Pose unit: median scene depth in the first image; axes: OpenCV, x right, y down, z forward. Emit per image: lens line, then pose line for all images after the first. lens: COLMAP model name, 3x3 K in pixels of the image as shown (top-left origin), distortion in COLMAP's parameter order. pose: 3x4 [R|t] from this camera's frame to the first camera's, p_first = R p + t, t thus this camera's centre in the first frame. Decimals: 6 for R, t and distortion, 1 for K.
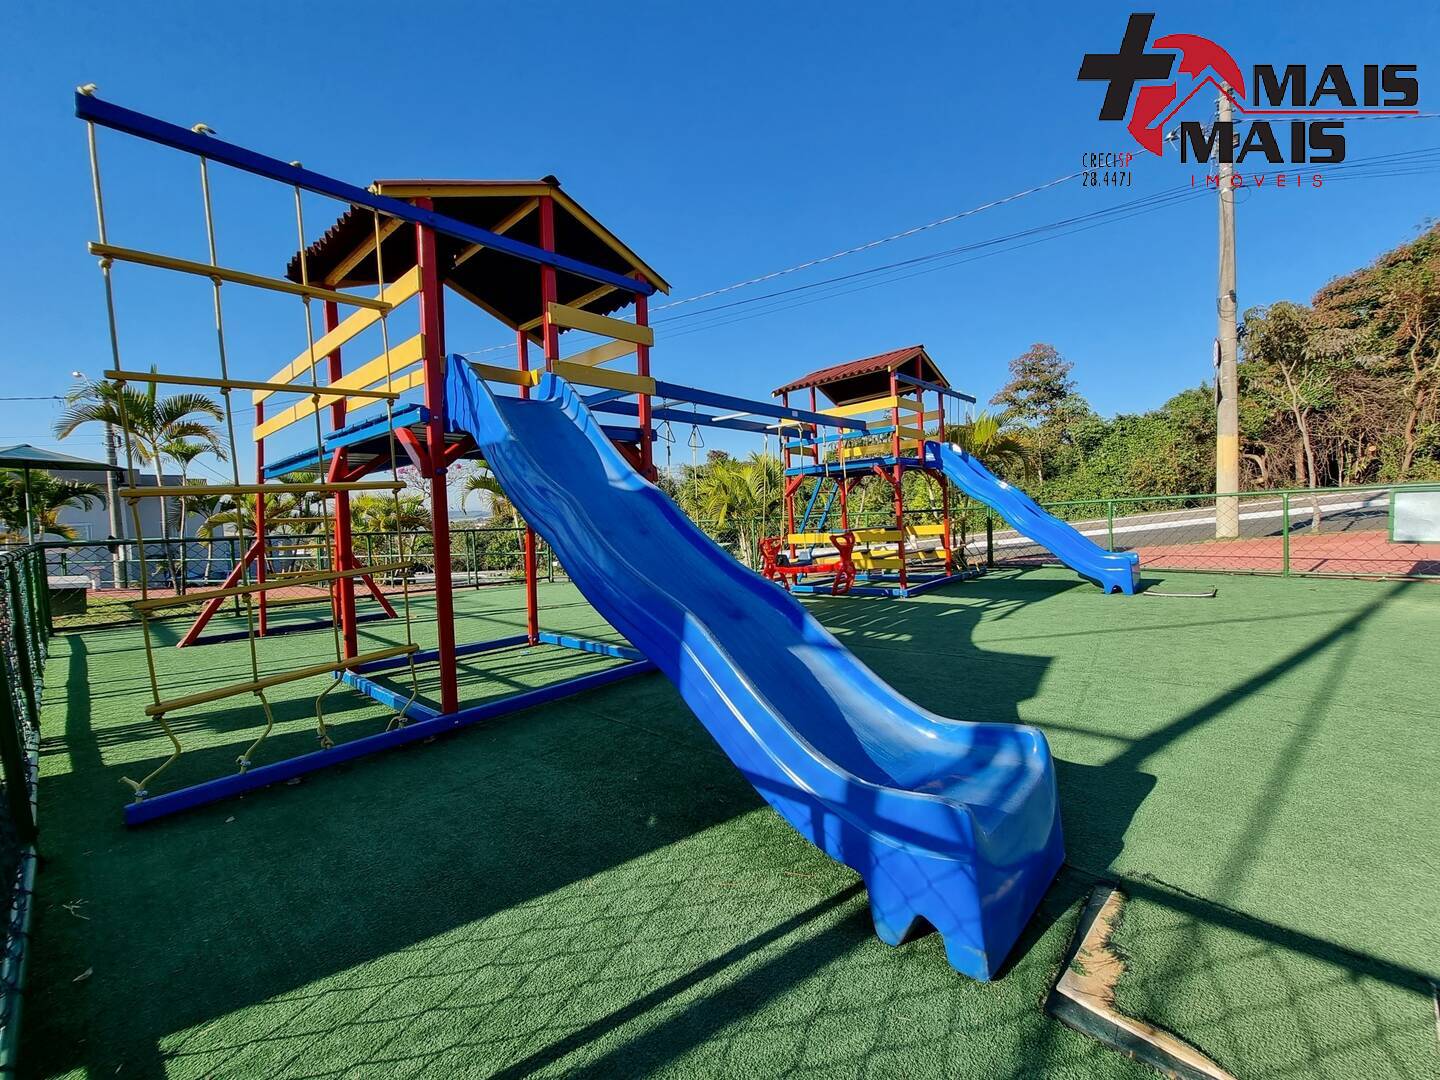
lens RADIAL K [[598.3, 0, 719.8], [0, 598.3, 543.4], [0, 0, 1]] dist [-0.006358, 0.002975]
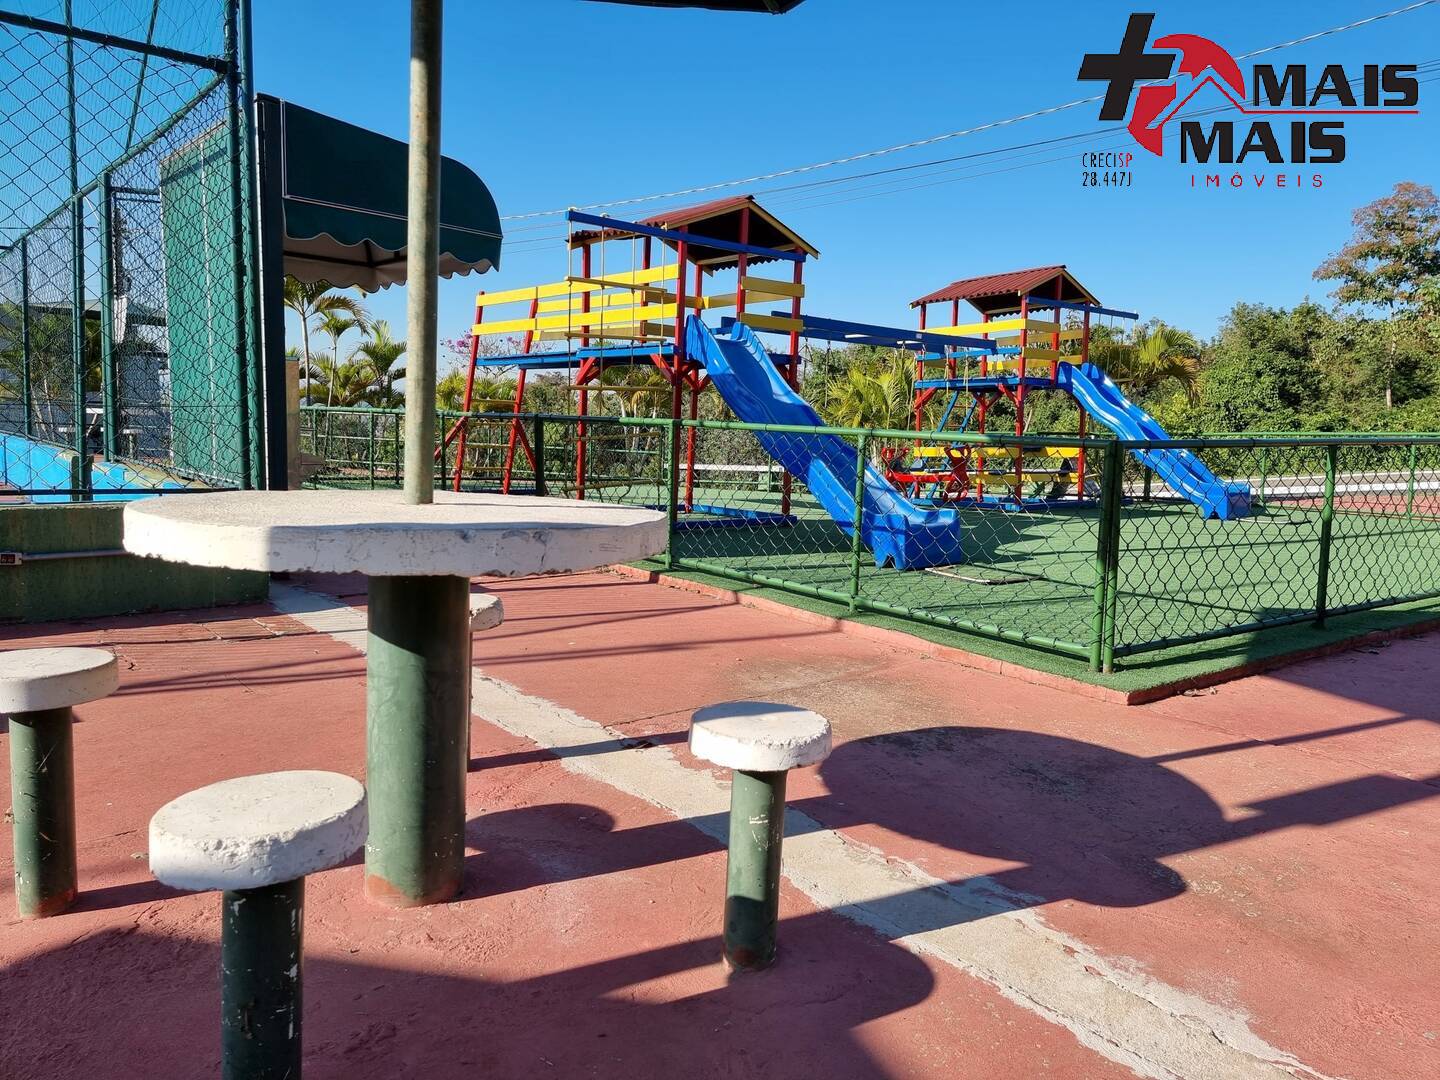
lens RADIAL K [[1111.4, 0, 720.3], [0, 1111.4, 534.2], [0, 0, 1]] dist [0.081392, -0.012054]
pose [[0.988964, 0.080726, -0.124233, 0.039504], [-0.074789, 0.995856, 0.051741, 0.064242], [0.127895, -0.041879, 0.990903, -0.983305]]
